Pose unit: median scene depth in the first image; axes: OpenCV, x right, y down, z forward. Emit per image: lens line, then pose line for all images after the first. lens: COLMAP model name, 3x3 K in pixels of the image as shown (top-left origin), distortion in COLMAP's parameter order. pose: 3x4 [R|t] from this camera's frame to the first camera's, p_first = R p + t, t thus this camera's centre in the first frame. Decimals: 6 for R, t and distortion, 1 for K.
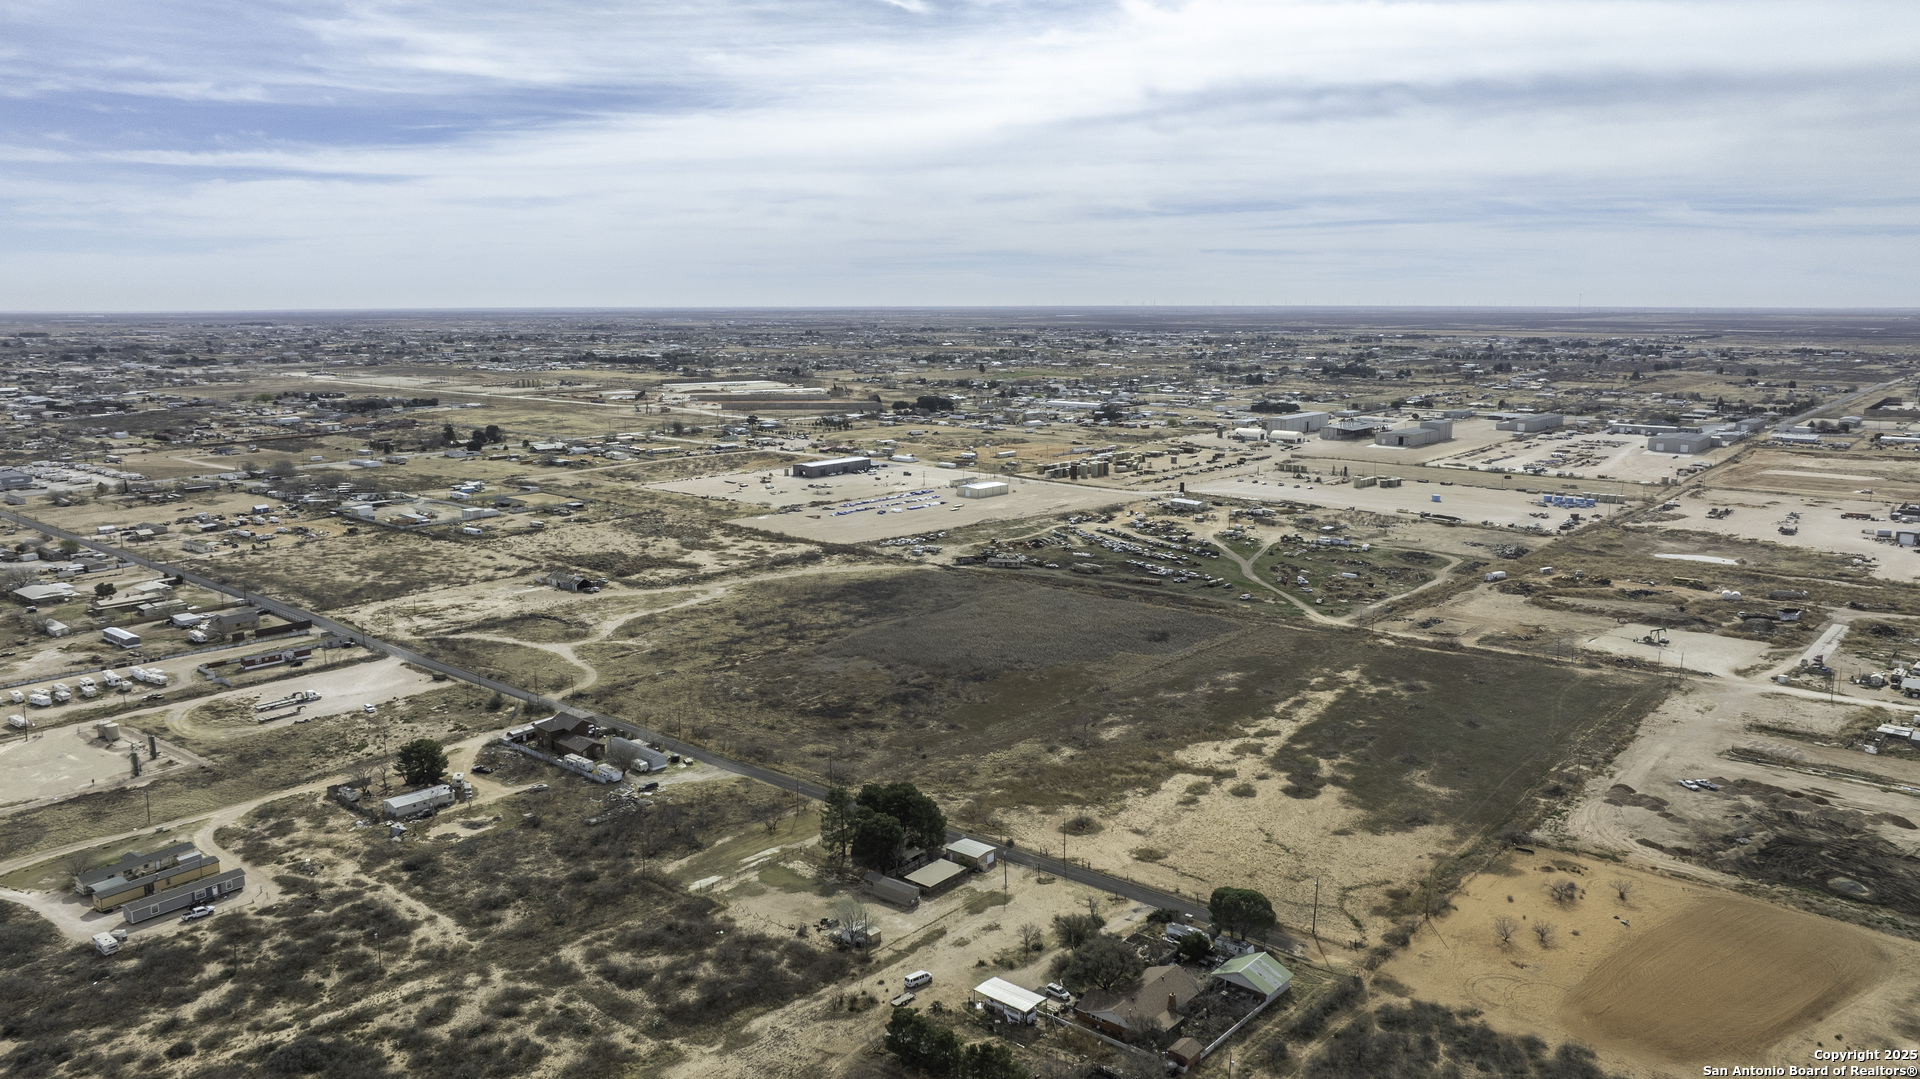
lens RADIAL K [[1354.4, 0, 958.4], [0, 1354.4, 548.4], [0, 0, 1]] dist [-0.019038, 0.000119]
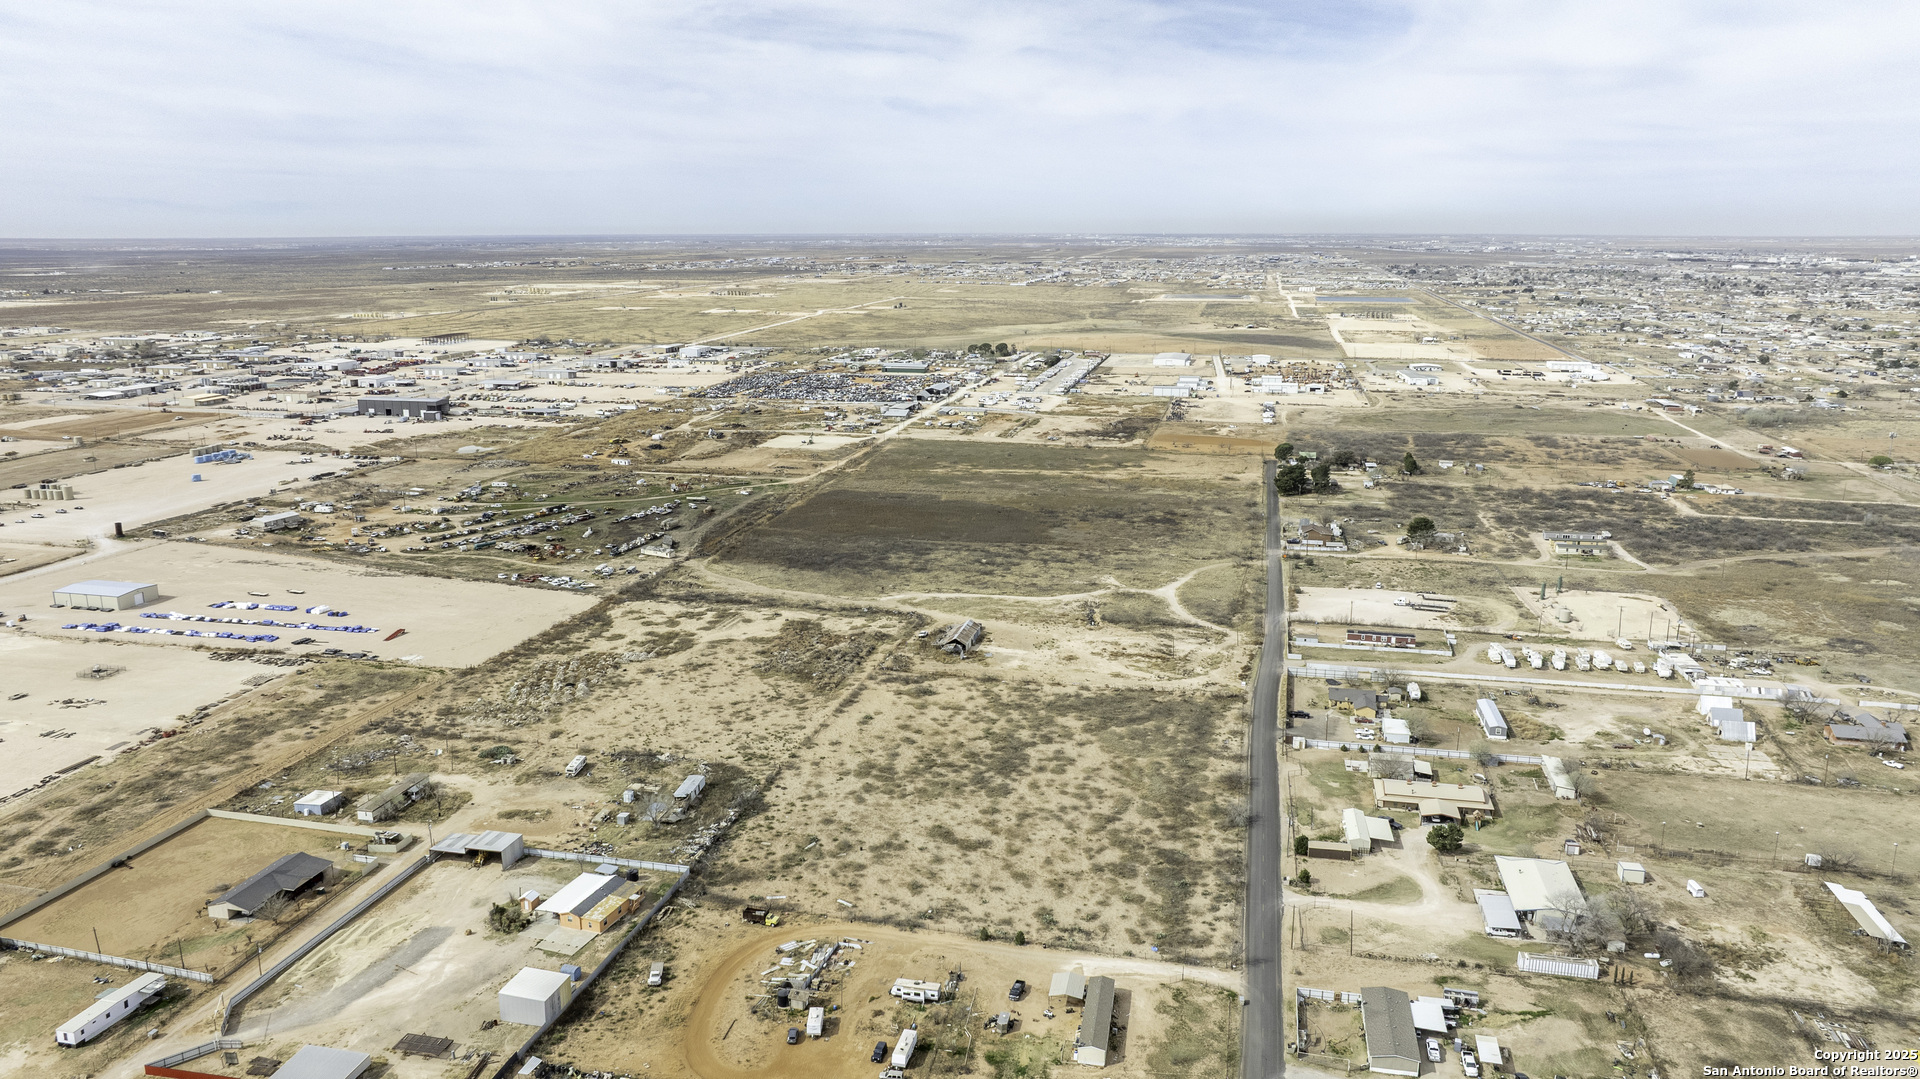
lens RADIAL K [[1354.4, 0, 958.4], [0, 1354.4, 548.4], [0, 0, 1]] dist [-0.019038, 0.000119]
pose [[-0.465091, -0.203653, 0.861520, -1.465490], [0.162539, 0.936991, 0.309240, -0.408816], [-0.870214, 0.283855, -0.402684, 2.012896]]
